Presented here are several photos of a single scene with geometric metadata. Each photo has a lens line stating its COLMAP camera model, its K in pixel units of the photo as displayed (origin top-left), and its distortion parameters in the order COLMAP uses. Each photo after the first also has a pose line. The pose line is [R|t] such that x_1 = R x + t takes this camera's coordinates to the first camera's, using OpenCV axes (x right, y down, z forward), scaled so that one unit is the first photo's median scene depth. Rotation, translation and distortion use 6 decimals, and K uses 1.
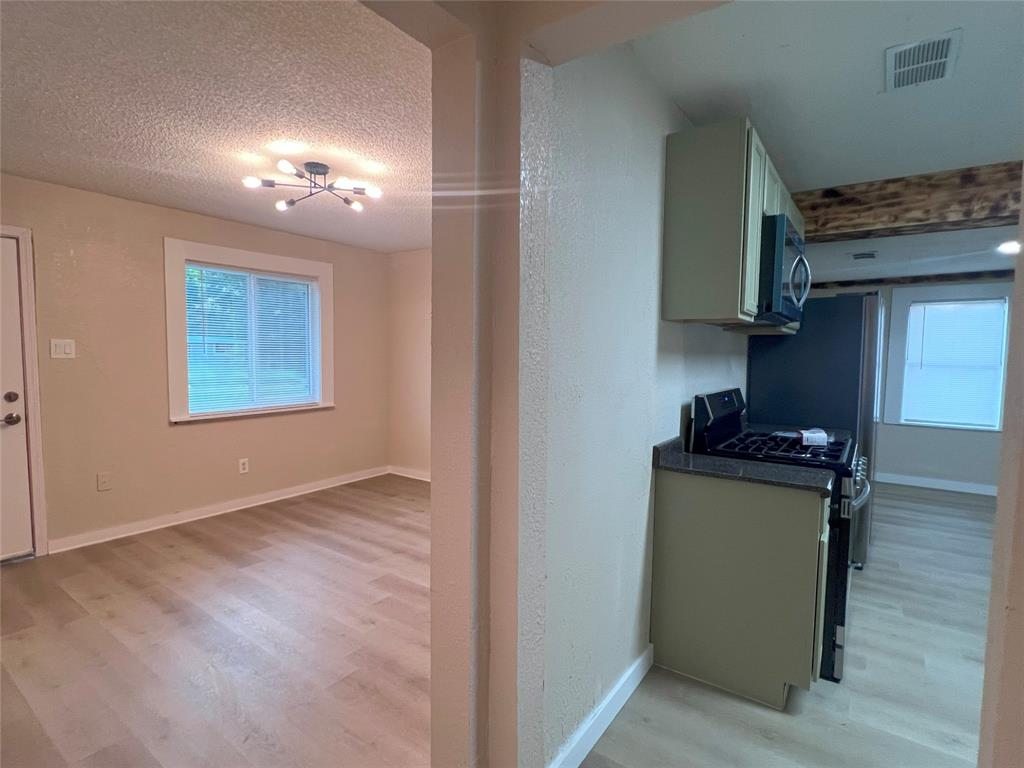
lens RADIAL K [[511.1, 0, 510.4], [0, 511.1, 386.1], [0, 0, 1]] dist [0.000608, -0.000645]
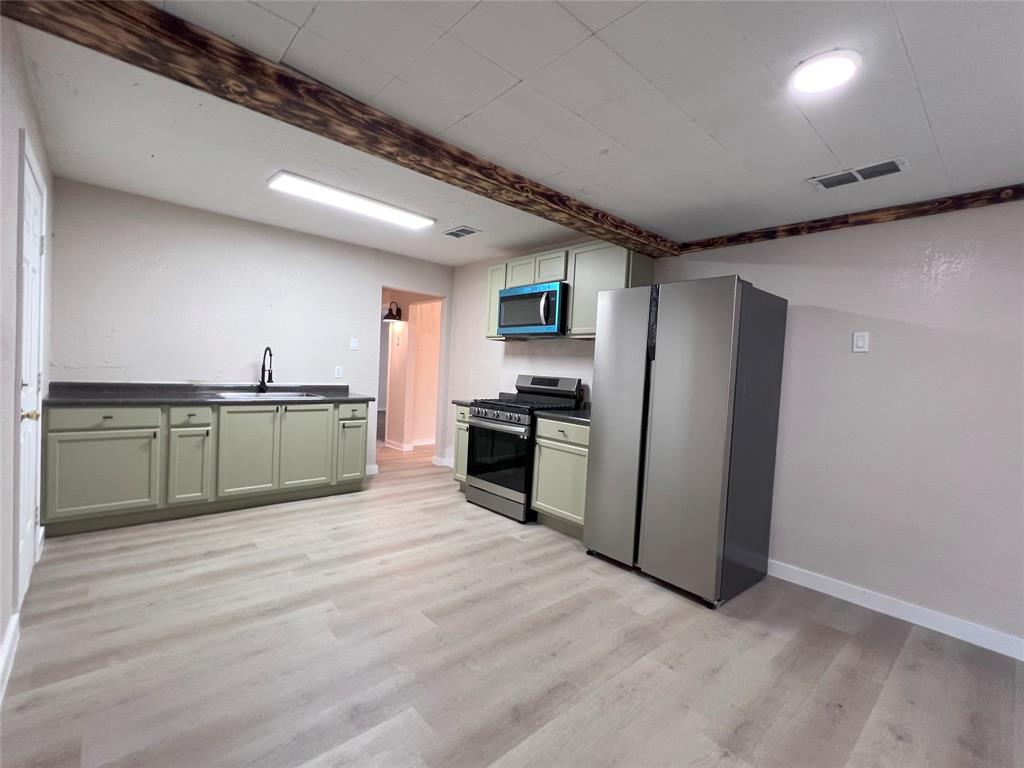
lens RADIAL K [[452.5, 0, 510.5], [0, 452.5, 383.2], [0, 0, 1]] dist [-0.002239, 0.000742]
pose [[-0.206575, 0.010261, -0.978377, 1.835224], [-0.113828, 0.992903, 0.034447, -0.005905], [0.971787, 0.118482, -0.203941, 1.119240]]
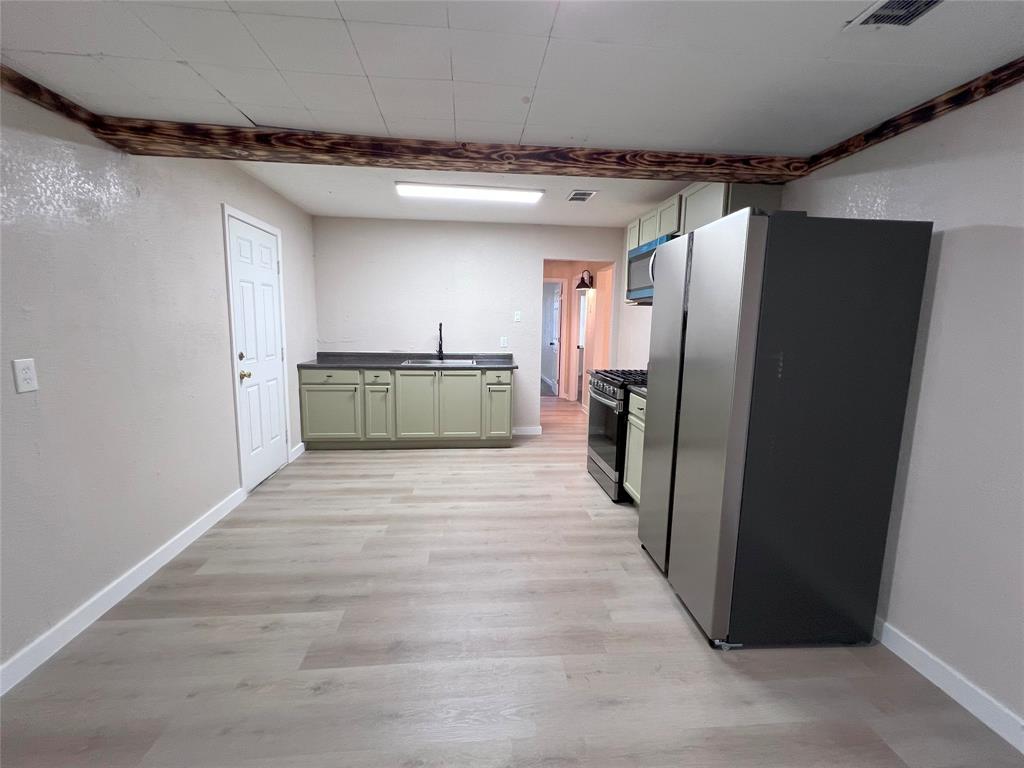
lens RADIAL K [[452.5, 0, 513.8], [0, 452.5, 384.7], [0, 0, 1]] dist [-0.002239, 0.000742]
pose [[-0.747279, 0.068058, -0.661016, 1.572074], [-0.067187, 0.981905, 0.177052, -0.076739], [0.661105, 0.176719, -0.729184, 1.575973]]
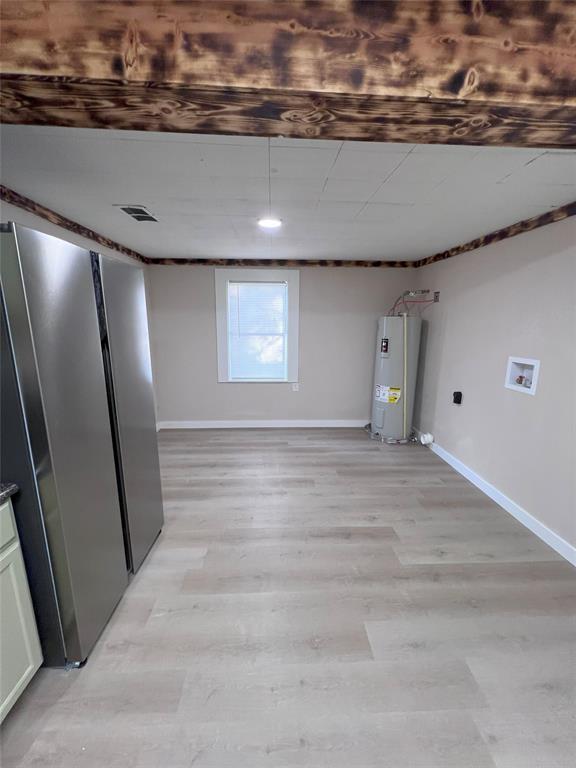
lens RADIAL K [[306.4, 0, 287.6], [0, 306.4, 383.9], [0, 0, 1]] dist [-0.000113, -0.000070]
pose [[0.778762, -0.134161, 0.612805, 0.783668], [0.041363, 0.985719, 0.163237, -0.072511], [-0.625954, -0.101775, 0.773190, 0.622182]]
